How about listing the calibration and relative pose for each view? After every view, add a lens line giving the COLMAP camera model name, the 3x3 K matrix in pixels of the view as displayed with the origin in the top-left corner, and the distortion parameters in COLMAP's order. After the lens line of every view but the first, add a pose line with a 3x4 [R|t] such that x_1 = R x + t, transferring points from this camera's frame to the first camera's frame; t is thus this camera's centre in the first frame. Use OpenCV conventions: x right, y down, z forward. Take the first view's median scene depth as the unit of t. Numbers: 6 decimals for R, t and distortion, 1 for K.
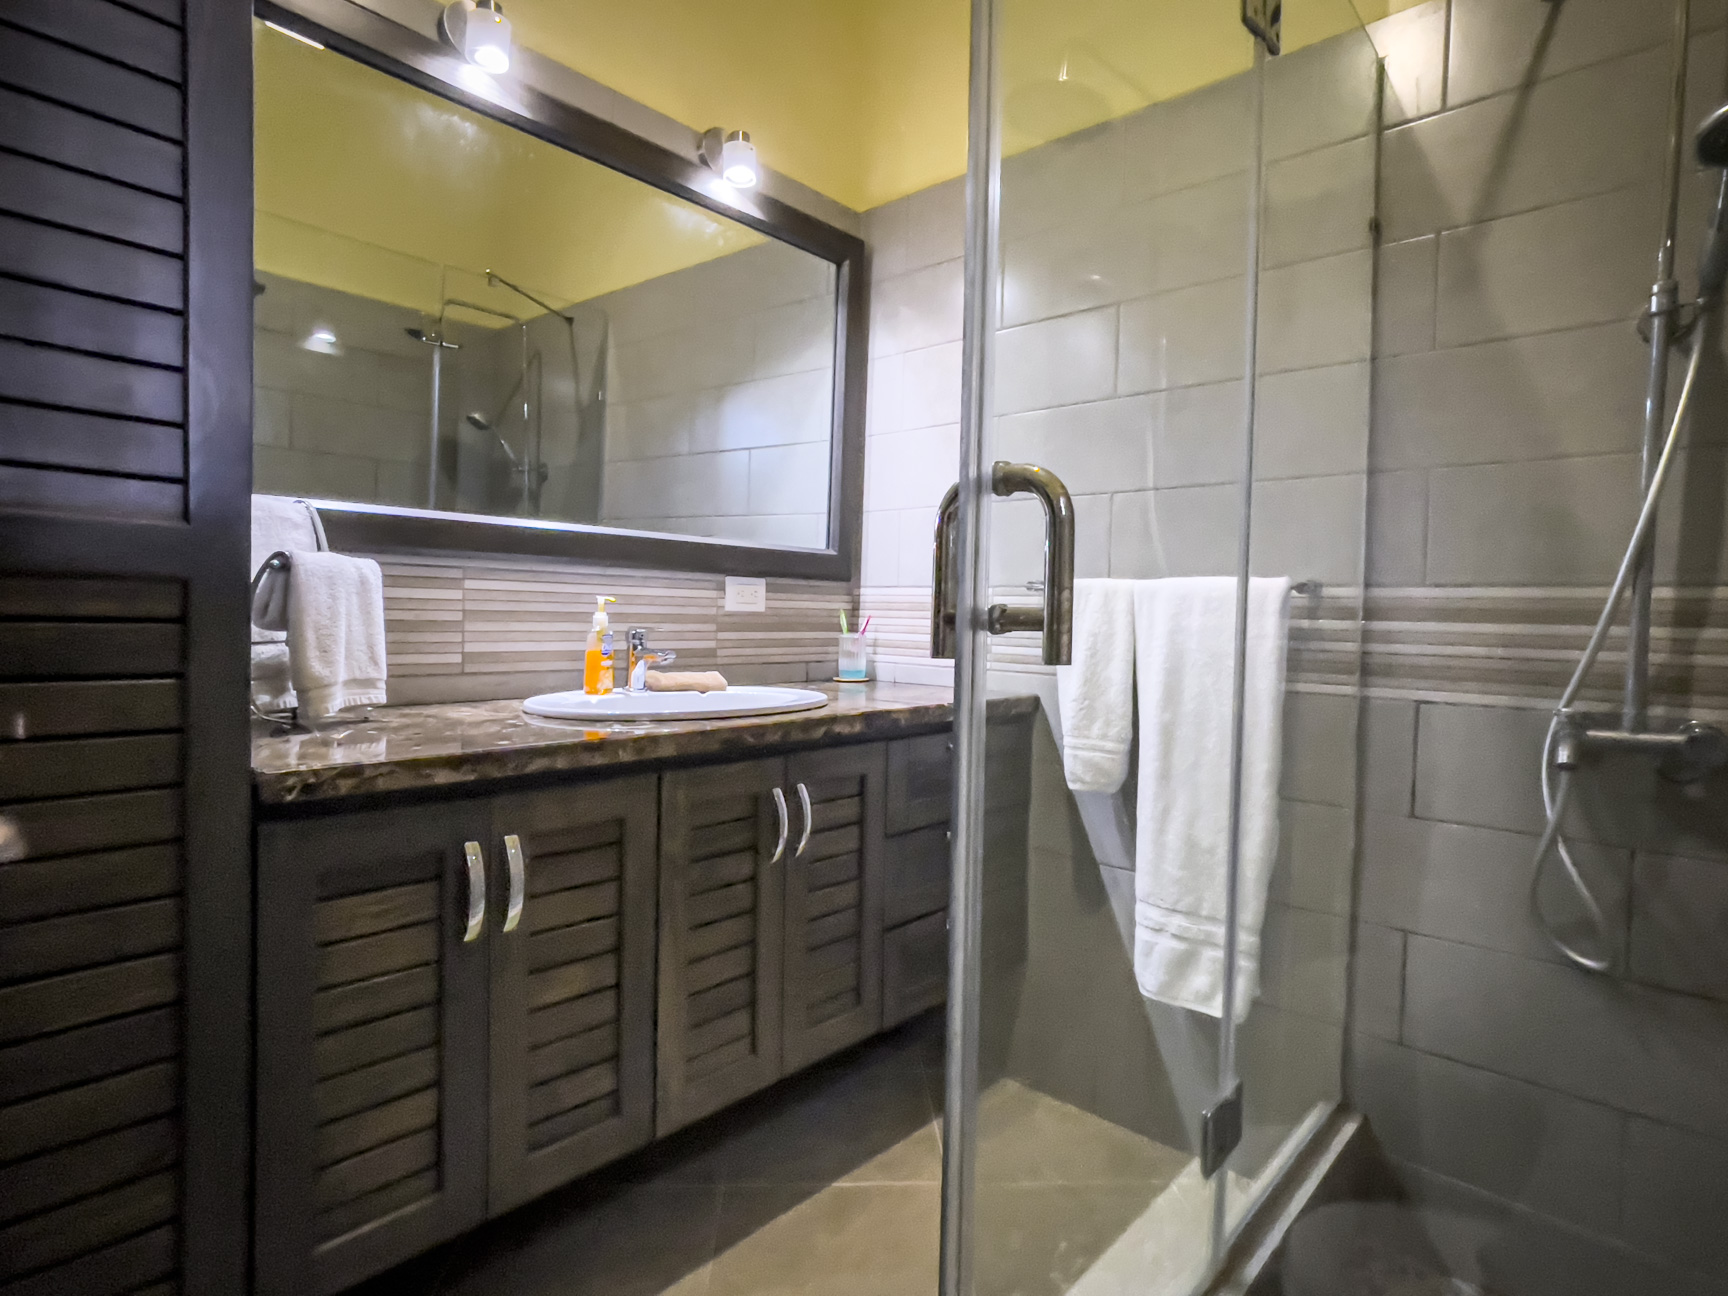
lens RADIAL K [[924.6, 0, 864.0], [0, 924.6, 648.0], [0, 0, 1]] dist [0.030748, -0.041074]
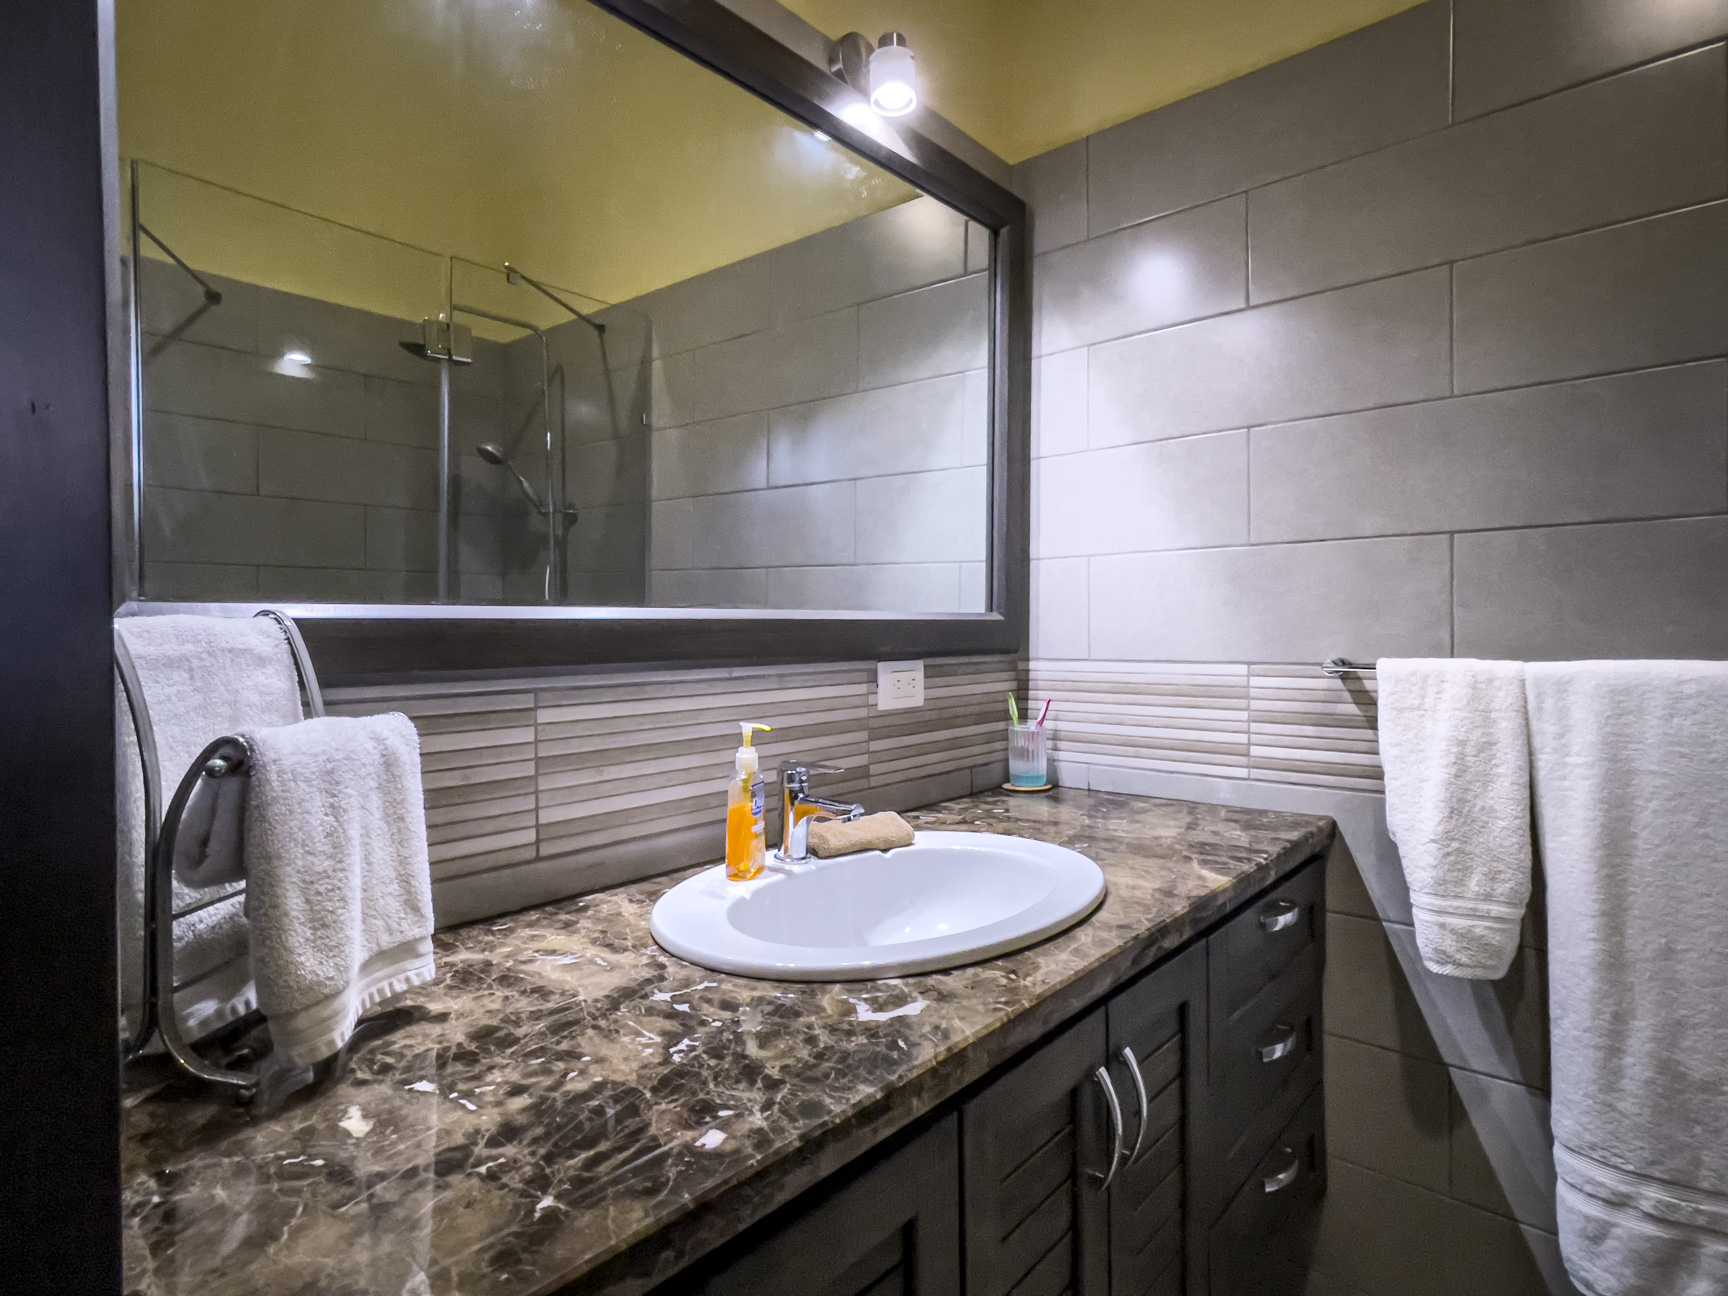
lens RADIAL K [[934.5, 0, 874.5], [0, 934.5, 656.1], [0, 0, 1]] dist [-0.003899, 0.012275]
pose [[0.999165, -0.034546, 0.021806, -0.188410], [0.034806, 0.999326, -0.011674, -0.083311], [-0.021388, 0.012423, 0.999694, 0.318233]]
